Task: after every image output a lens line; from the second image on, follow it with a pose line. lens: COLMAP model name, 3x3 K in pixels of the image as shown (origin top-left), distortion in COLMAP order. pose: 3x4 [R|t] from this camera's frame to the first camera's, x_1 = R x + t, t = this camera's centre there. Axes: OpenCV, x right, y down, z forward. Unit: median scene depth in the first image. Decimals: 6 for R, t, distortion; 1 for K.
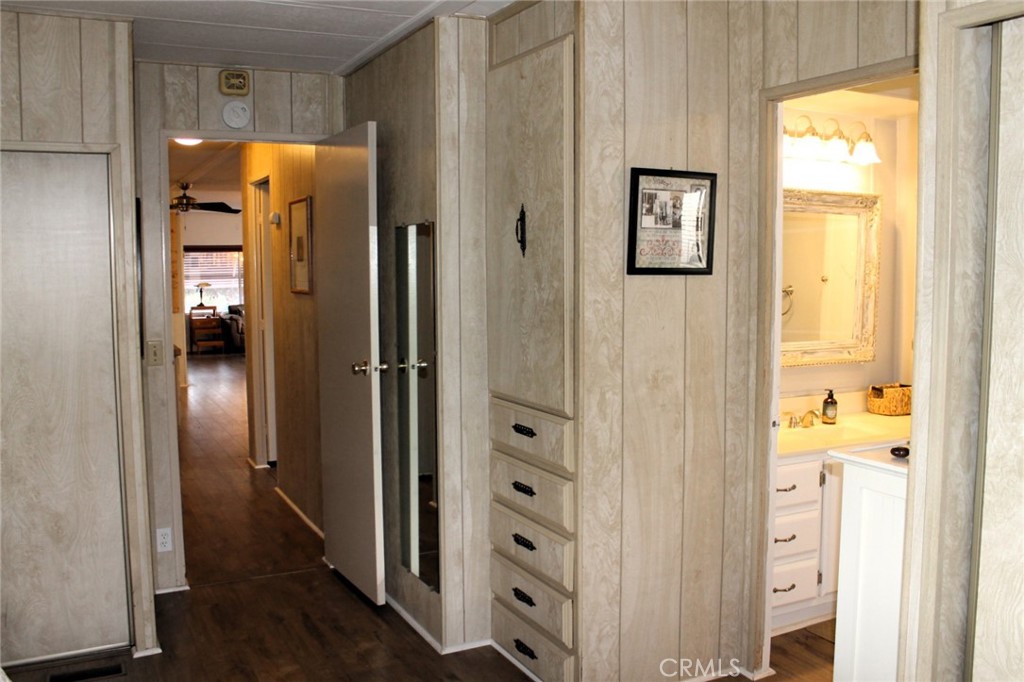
lens RADIAL K [[913.0, 0, 511.2], [0, 913.0, 324.1], [0, 0, 1]] dist [-0.151593, 0.137450]
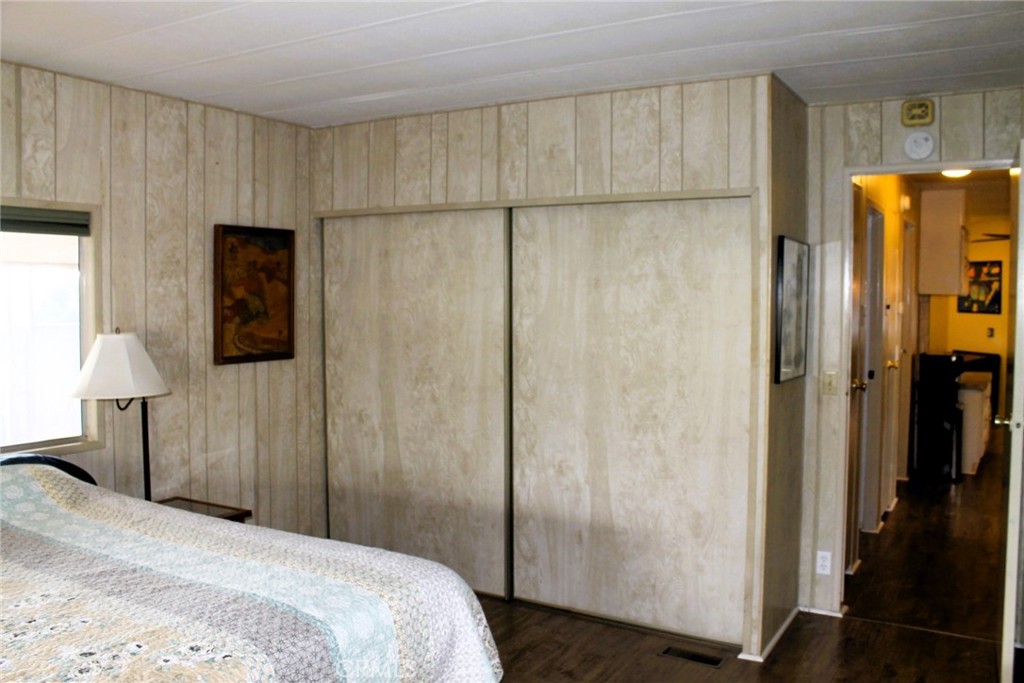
lens RADIAL K [[860.8, 0, 511.2], [0, 860.8, 321.0], [0, 0, 1]] dist [-0.154091, 0.114535]
pose [[0.531432, 0.040920, -0.846112, 0.274265], [-0.069108, 0.997597, 0.004840, -0.021475], [0.844277, 0.055901, 0.532983, 0.188369]]
